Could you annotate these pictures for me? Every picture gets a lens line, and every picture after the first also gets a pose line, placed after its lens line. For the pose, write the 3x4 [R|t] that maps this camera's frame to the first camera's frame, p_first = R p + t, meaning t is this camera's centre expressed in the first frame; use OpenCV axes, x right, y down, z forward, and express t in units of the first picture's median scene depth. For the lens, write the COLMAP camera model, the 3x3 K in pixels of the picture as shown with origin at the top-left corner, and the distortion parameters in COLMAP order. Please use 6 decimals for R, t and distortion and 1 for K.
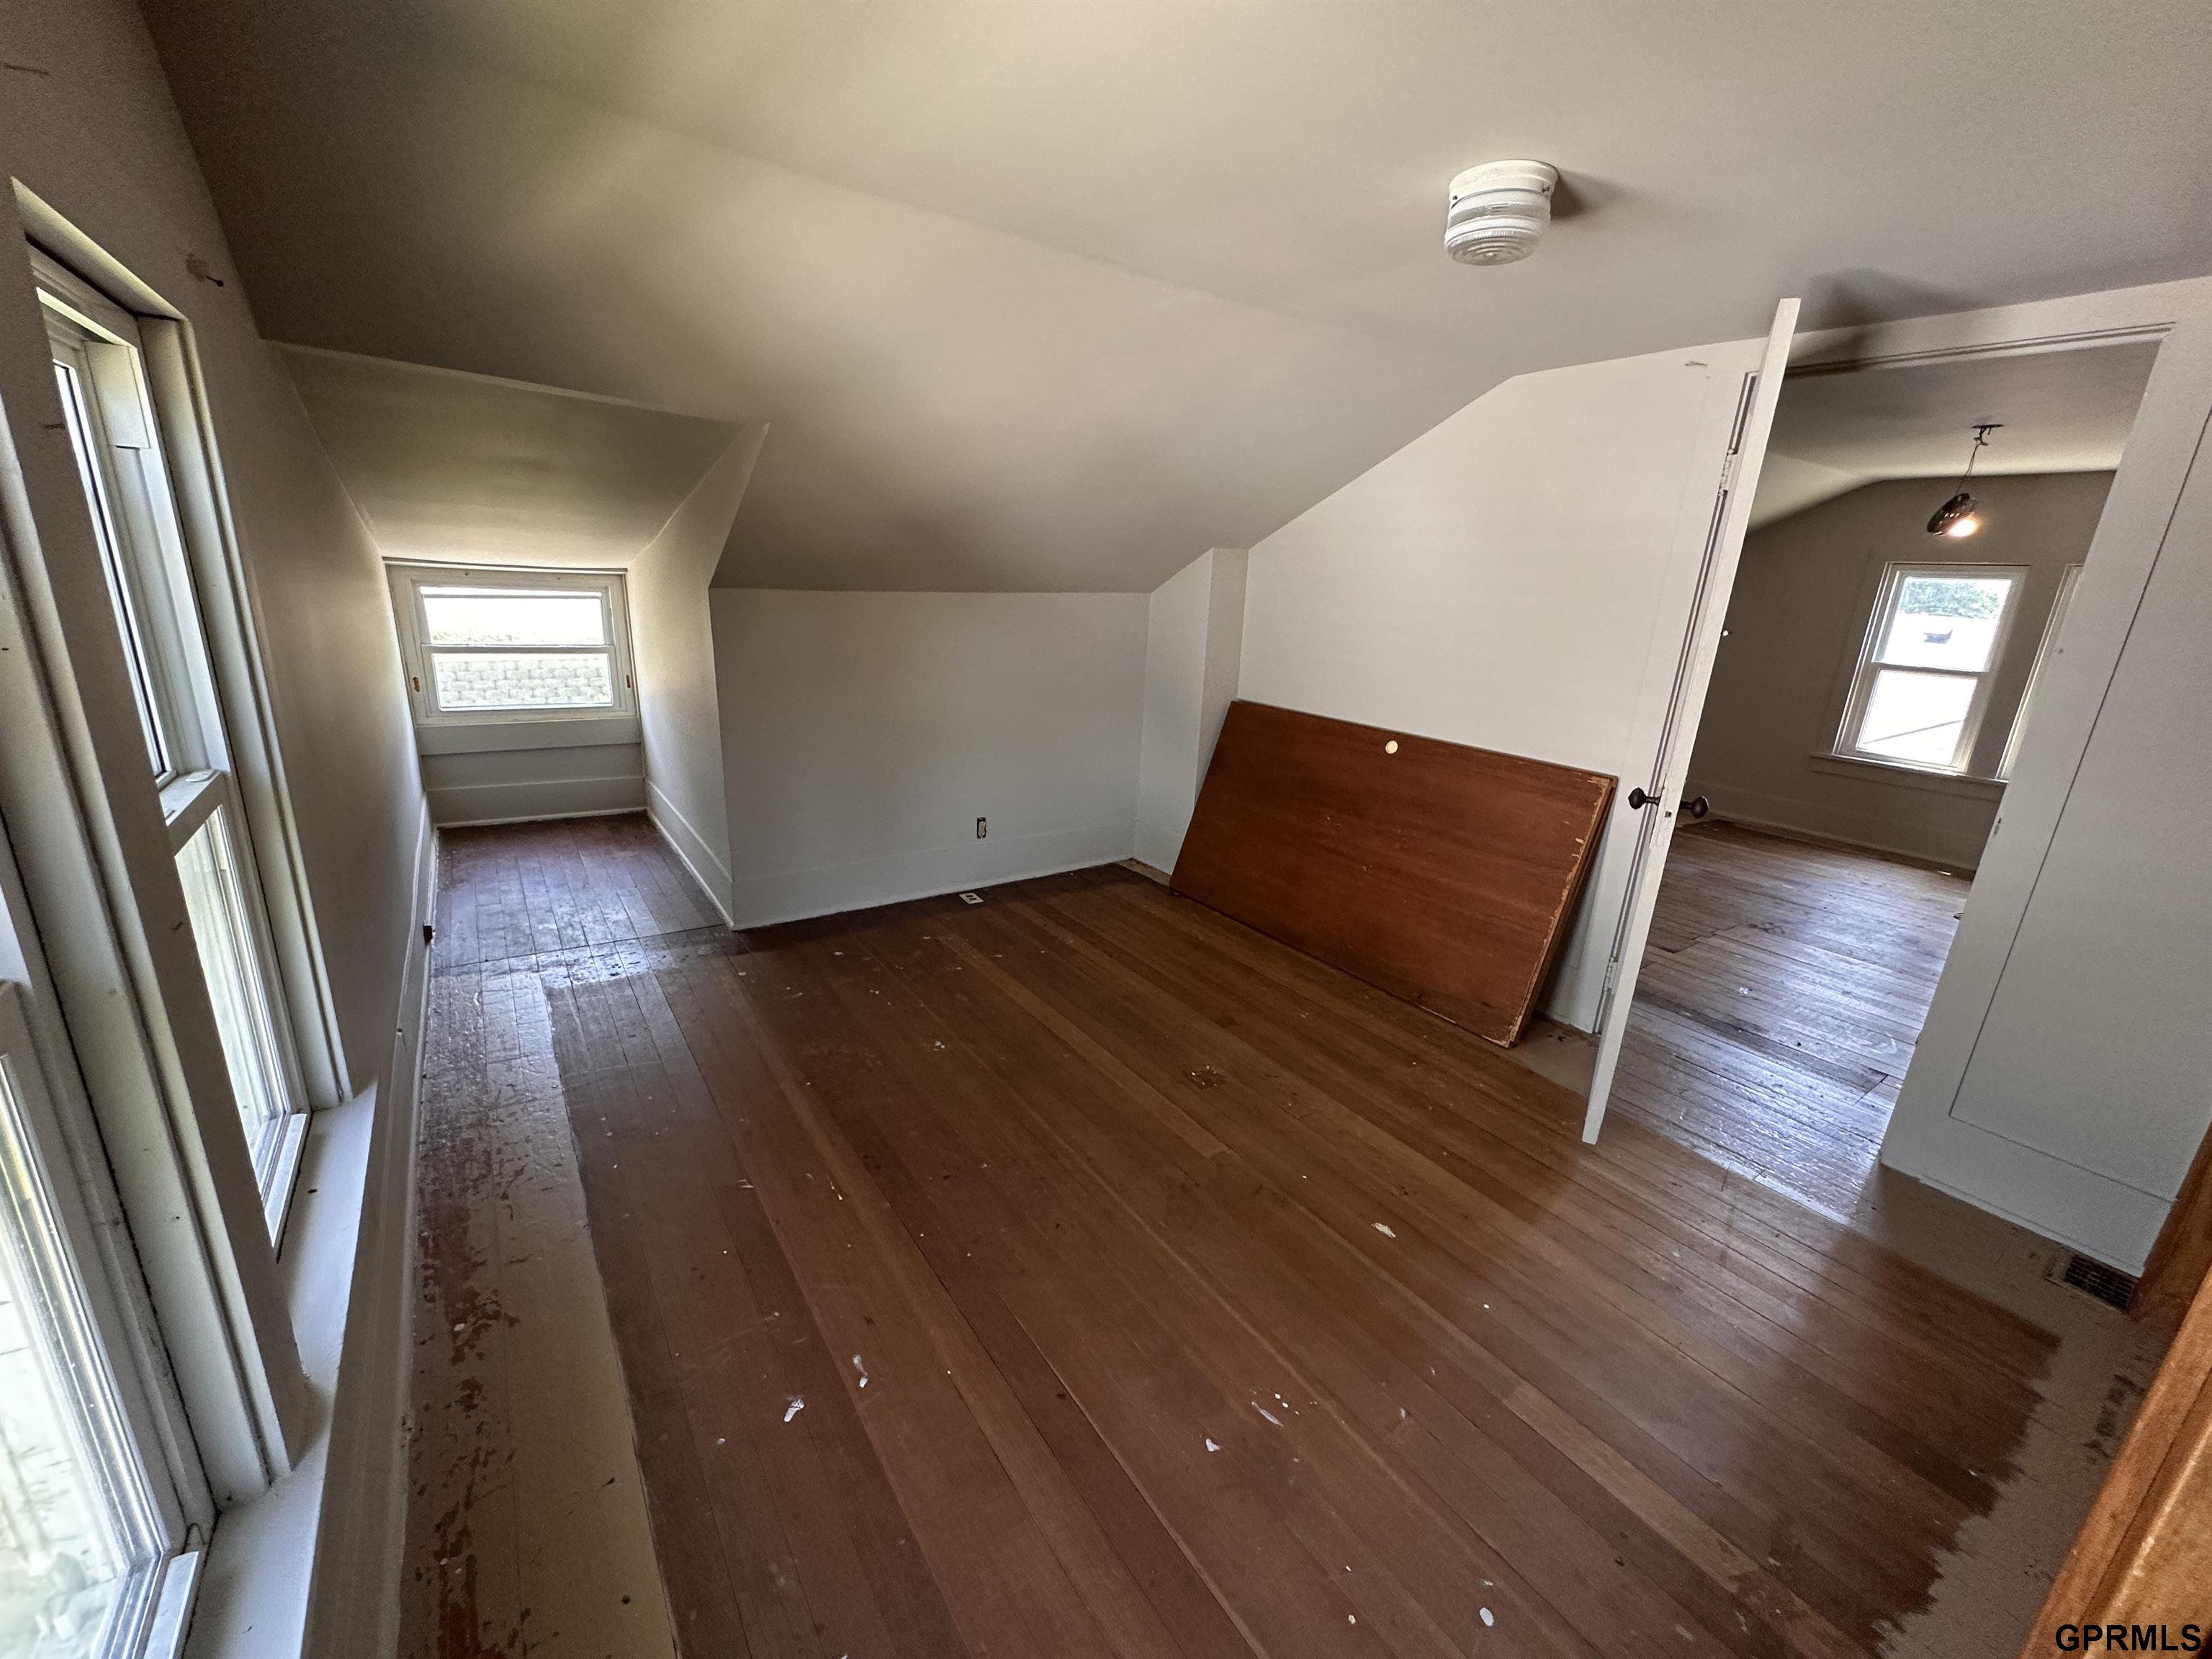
lens RADIAL K [[886.0, 0, 1112.0], [0, 886.0, 825.5], [0, 0, 1]] dist [-0.003103, -0.000182]
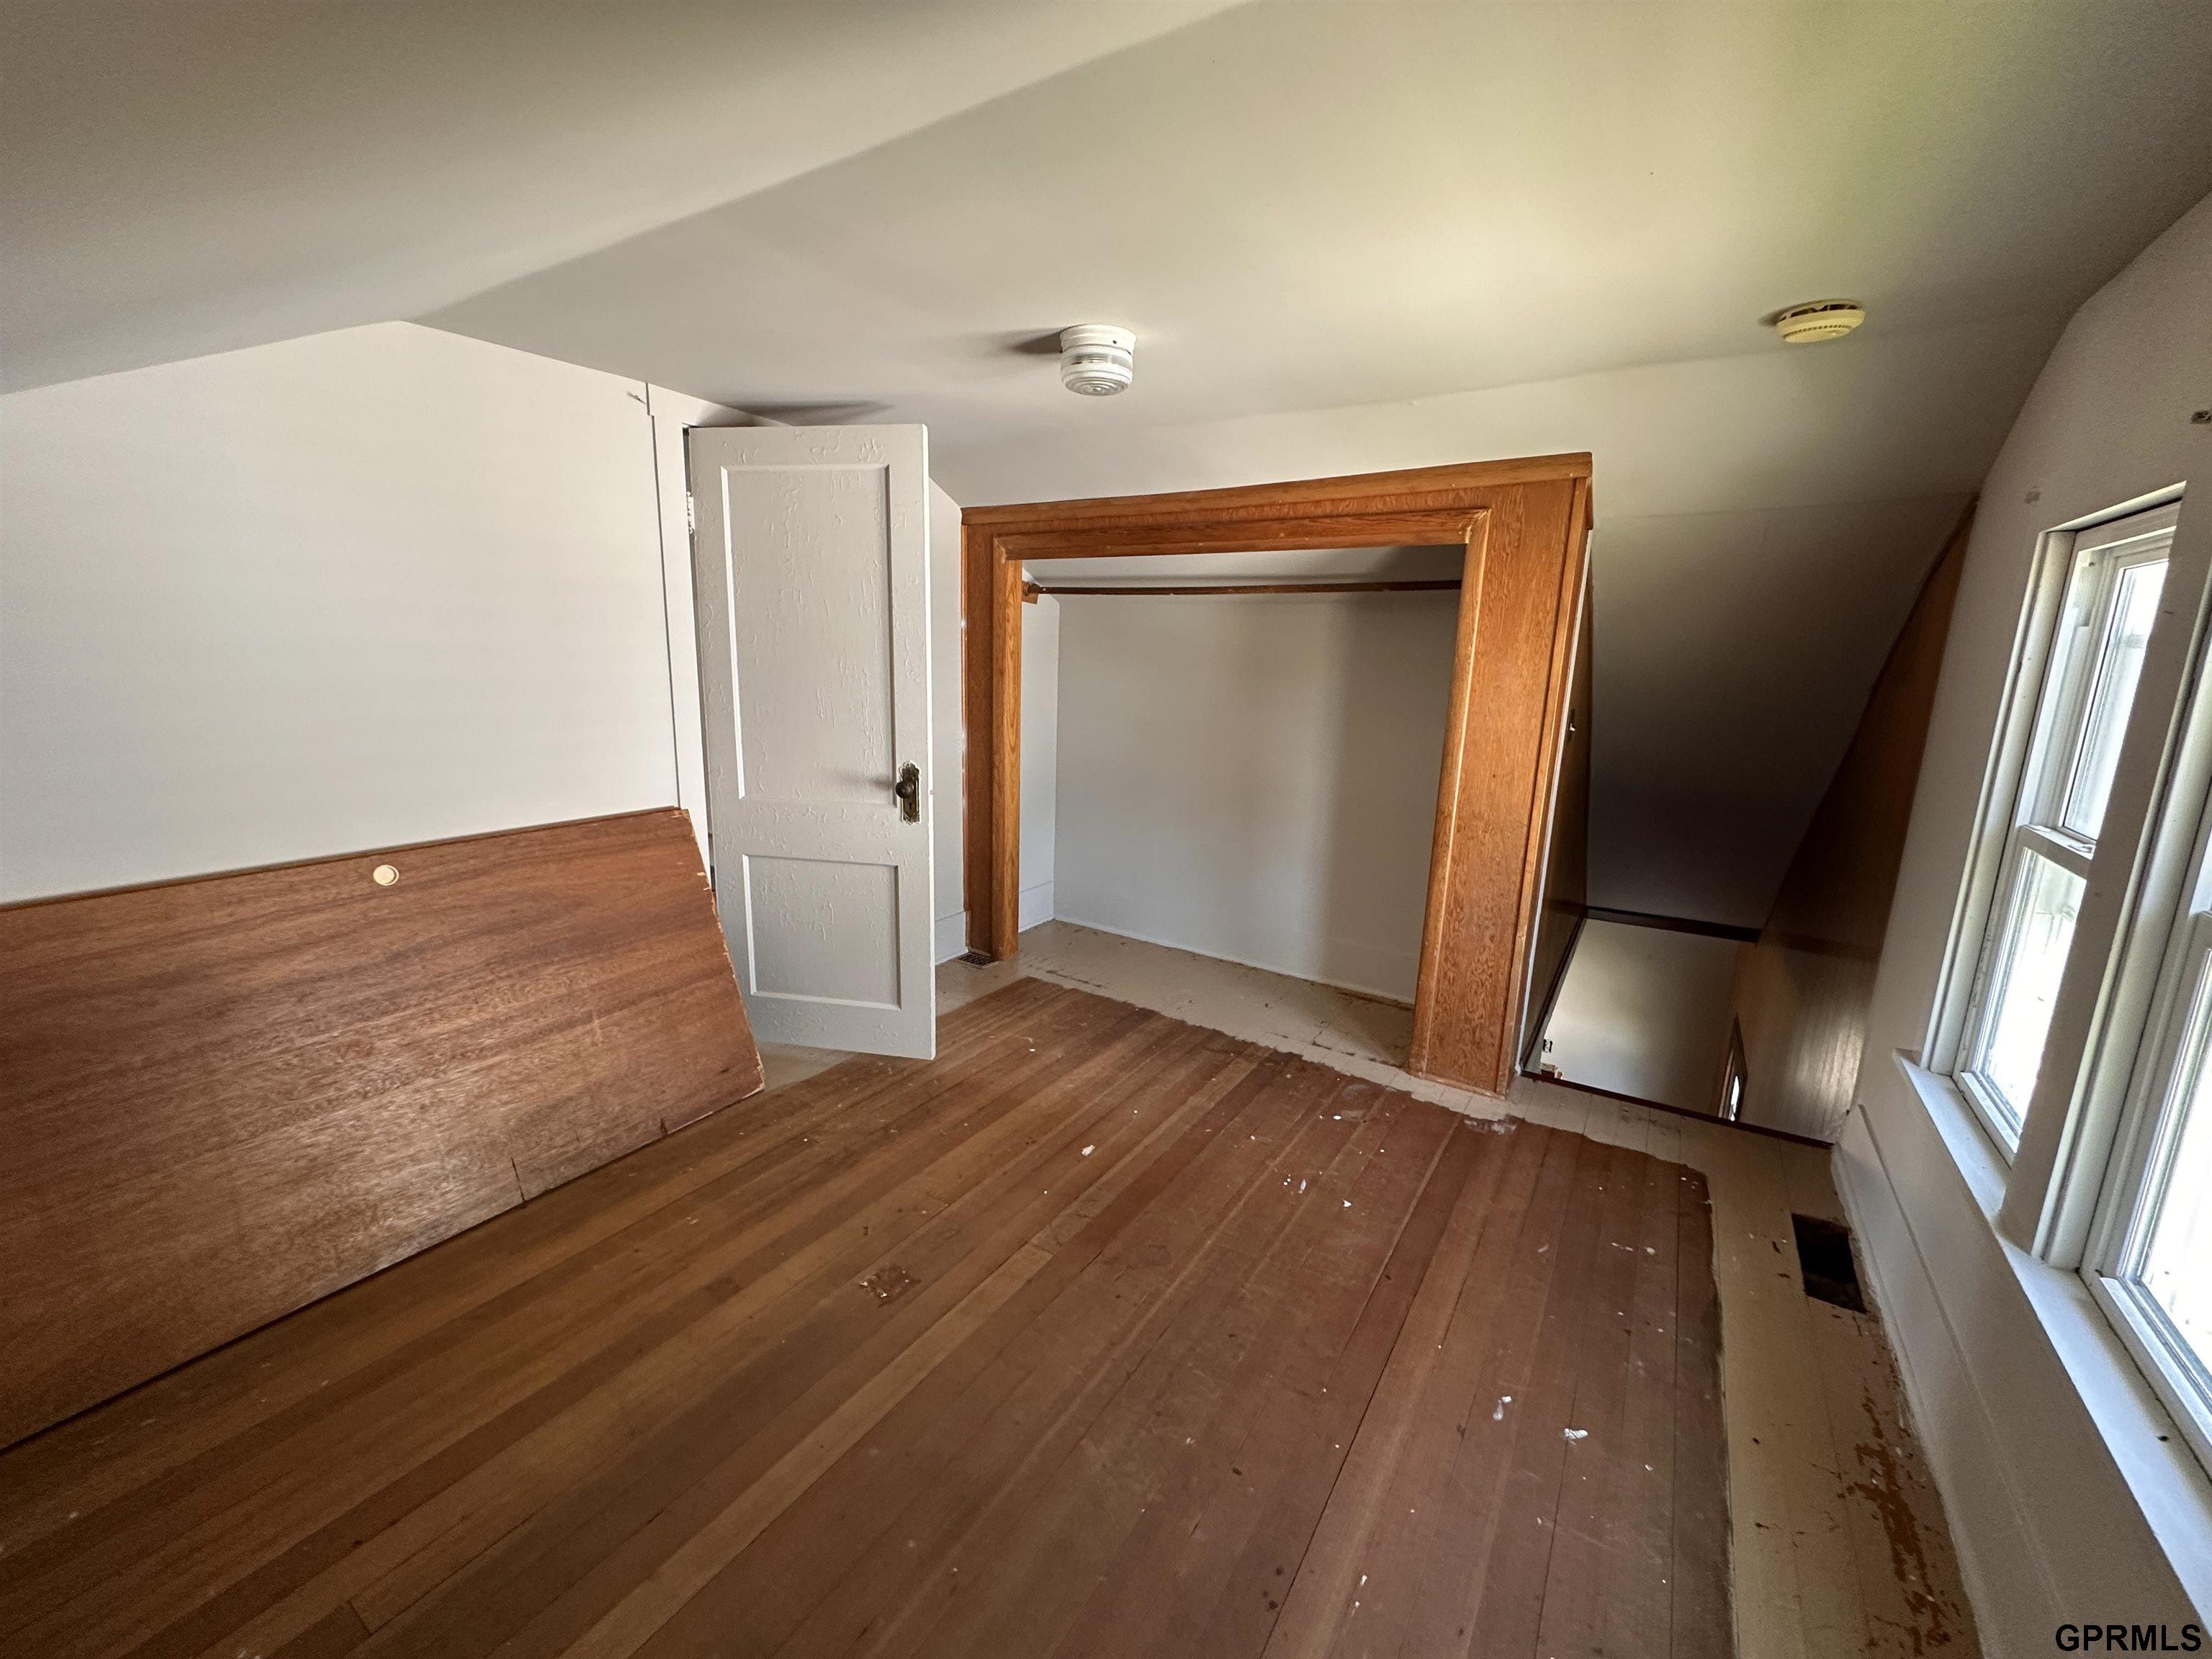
lens RADIAL K [[886.0, 0, 1099.9], [0, 886.0, 822.0], [0, 0, 1]] dist [-0.003103, -0.000182]
pose [[-0.369197, -0.237924, 0.898379, -0.644063], [0.215763, 0.918317, 0.331874, -0.339786], [-0.903958, 0.316364, -0.287705, 1.102814]]
